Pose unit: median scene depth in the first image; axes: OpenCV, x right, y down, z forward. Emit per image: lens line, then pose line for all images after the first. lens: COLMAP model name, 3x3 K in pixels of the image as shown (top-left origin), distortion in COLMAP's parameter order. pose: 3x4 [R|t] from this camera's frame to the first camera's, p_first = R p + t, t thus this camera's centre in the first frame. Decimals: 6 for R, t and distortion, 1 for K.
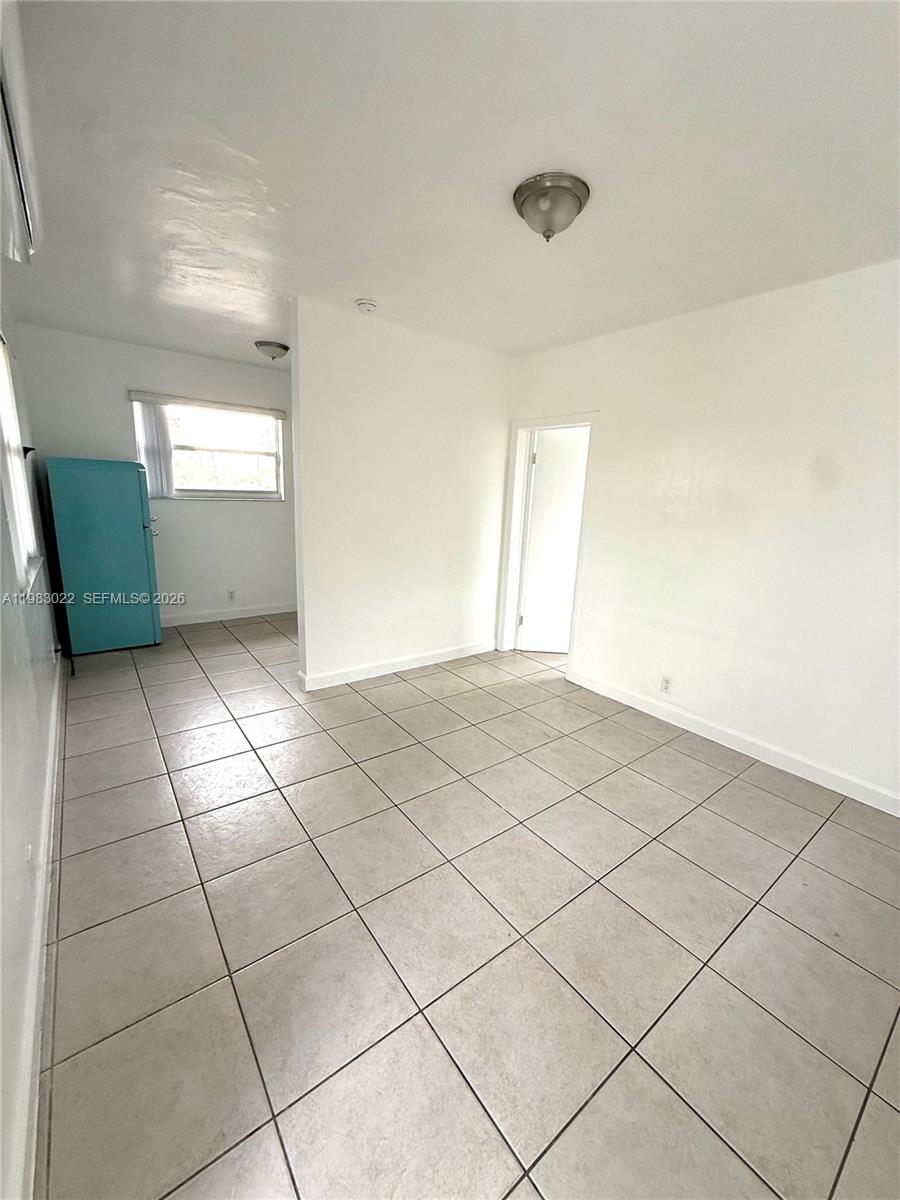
lens RADIAL K [[478.2, 0, 450.1], [0, 478.2, 597.5], [0, 0, 1]] dist [-0.000138, 0.000453]
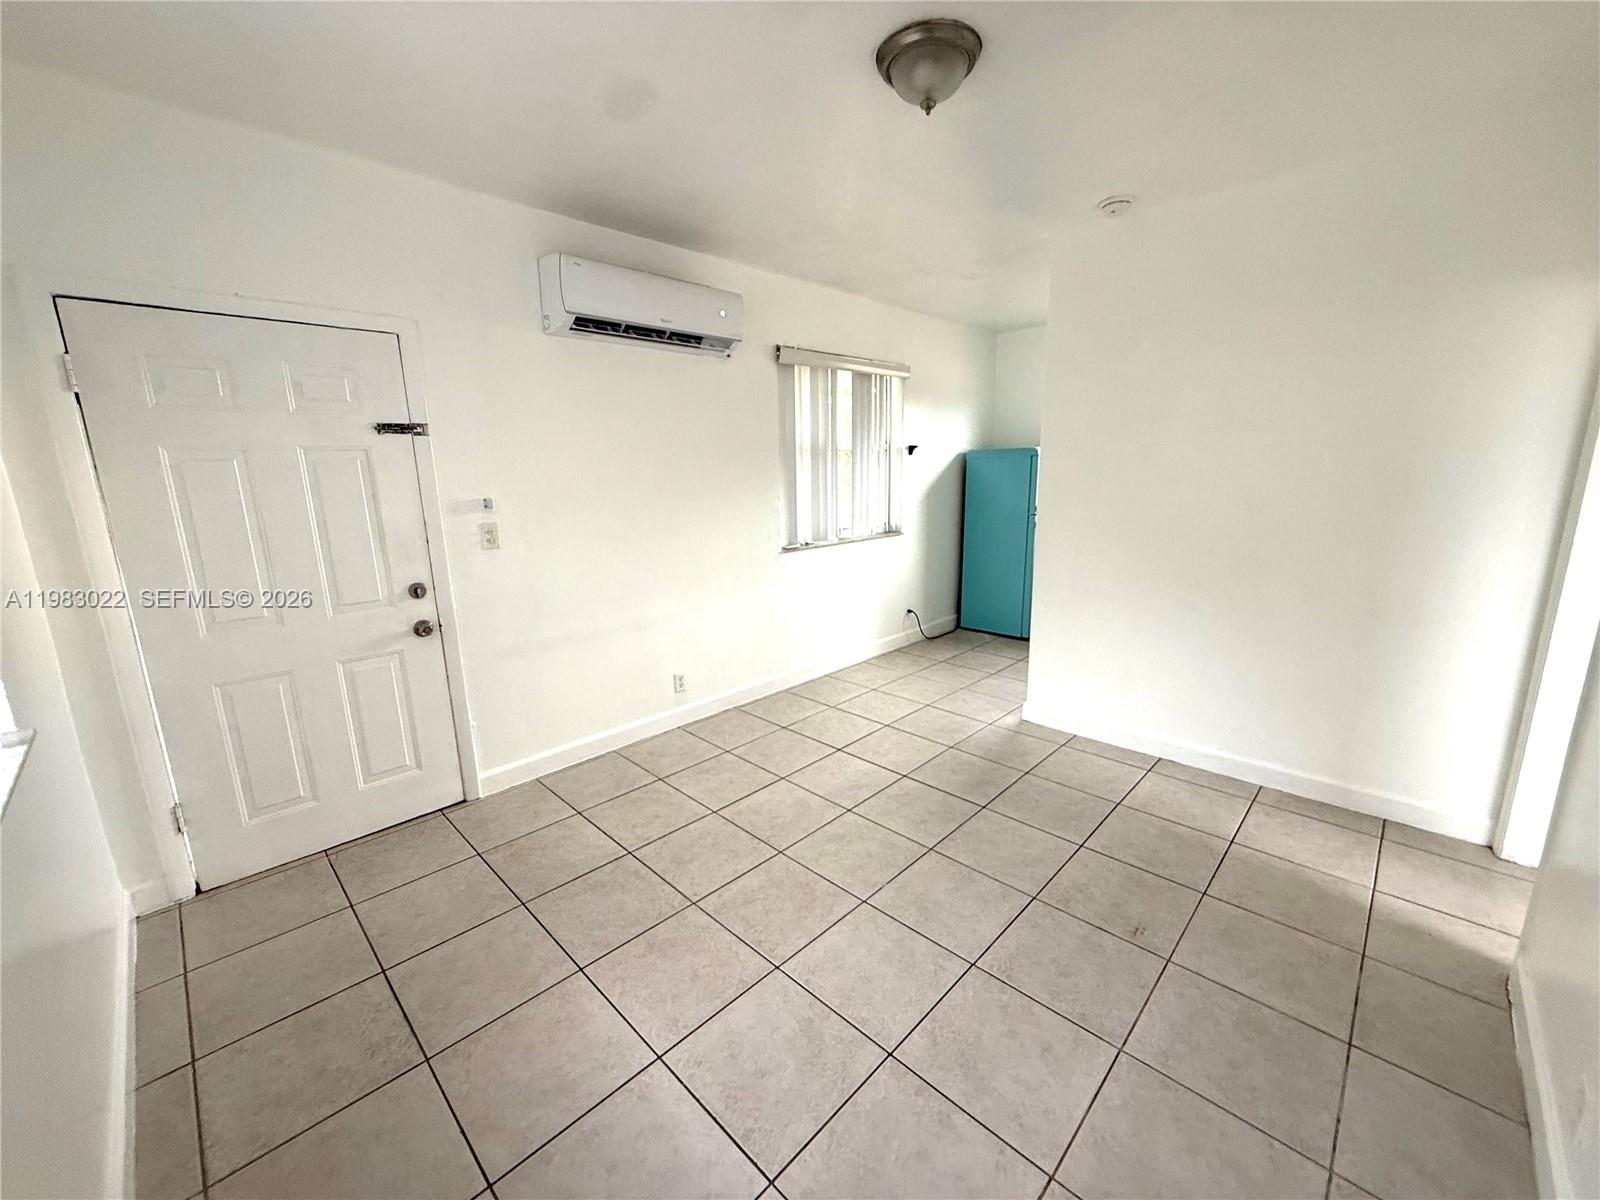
lens RADIAL K [[637.5, 0, 795.5], [0, 637.5, 601.1], [0, 0, 1]] dist [-0.000138, 0.000453]
pose [[0.137482, 0.157817, -0.977851, 0.815546], [-0.193494, 0.972484, 0.129747, -0.076318], [0.971421, 0.171370, 0.164236, 0.510576]]
